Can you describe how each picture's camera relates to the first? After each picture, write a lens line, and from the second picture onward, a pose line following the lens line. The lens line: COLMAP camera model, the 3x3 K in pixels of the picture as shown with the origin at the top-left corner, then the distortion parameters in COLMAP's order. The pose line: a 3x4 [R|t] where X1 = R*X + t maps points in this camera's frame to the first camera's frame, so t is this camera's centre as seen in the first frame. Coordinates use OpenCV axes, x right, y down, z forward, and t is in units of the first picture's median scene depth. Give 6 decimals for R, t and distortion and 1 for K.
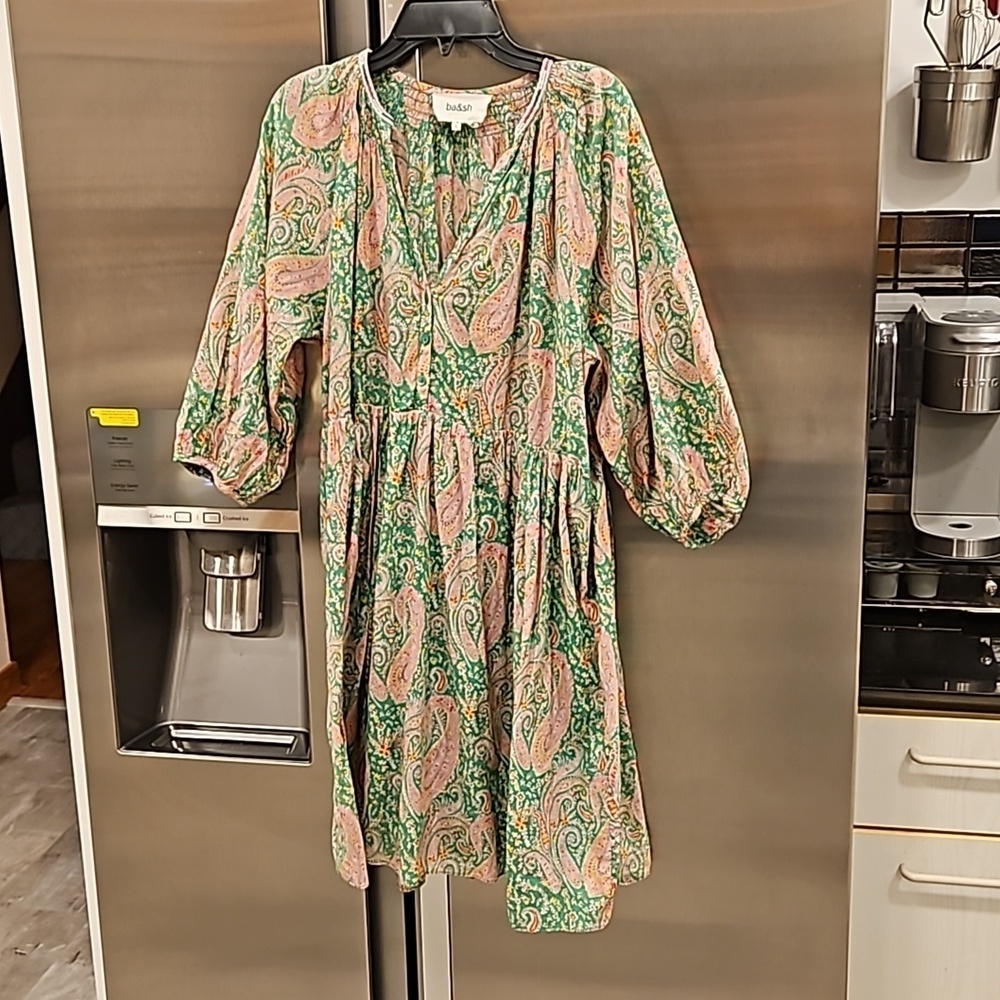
lens RADIAL K [[1392.6, 0, 478.6], [0, 1392.6, 501.0], [0, 0, 1]] dist [0.103801, -0.241358]
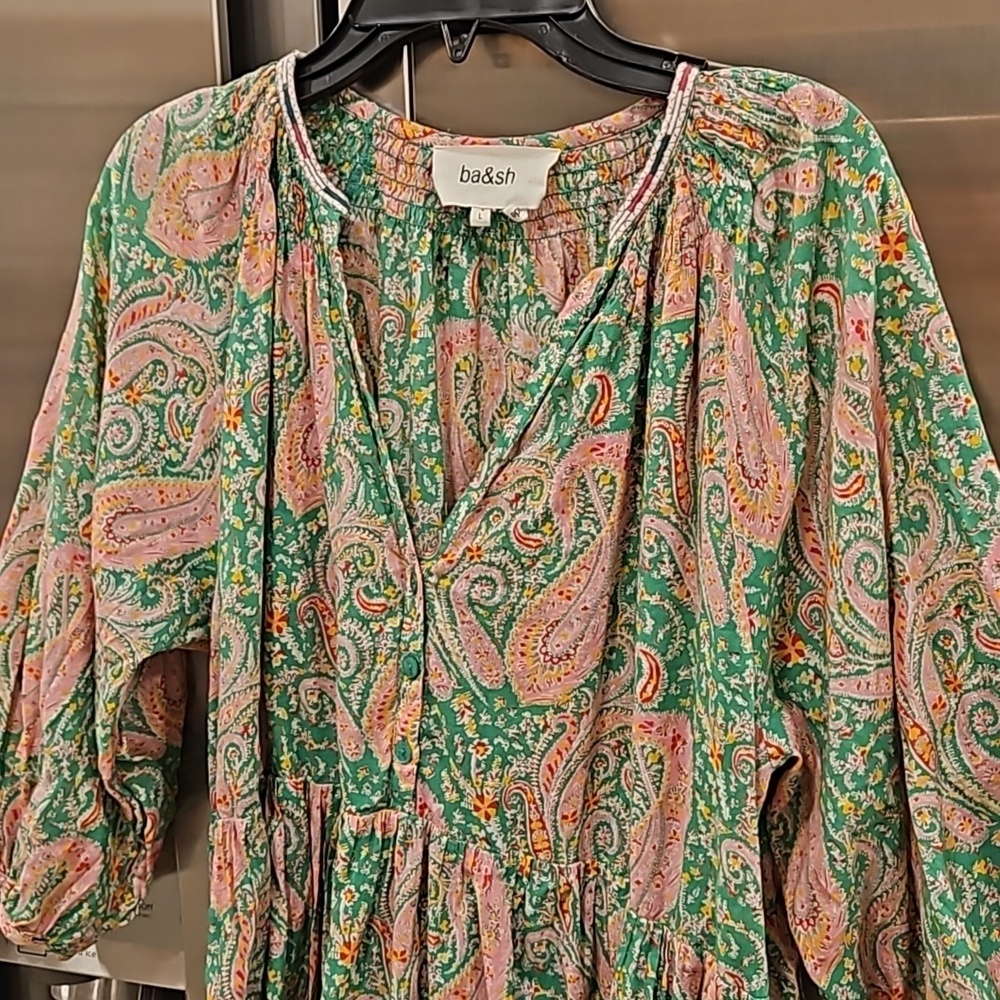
lens RADIAL K [[1392.6, 0, 478.6], [0, 1392.6, 501.0], [0, 0, 1]] dist [0.103801, -0.241358]
pose [[0.992959, 0.022671, -0.116273, 0.037334], [-0.025727, 0.999360, -0.024849, -0.162722], [0.115635, 0.027665, 0.992906, 0.548329]]
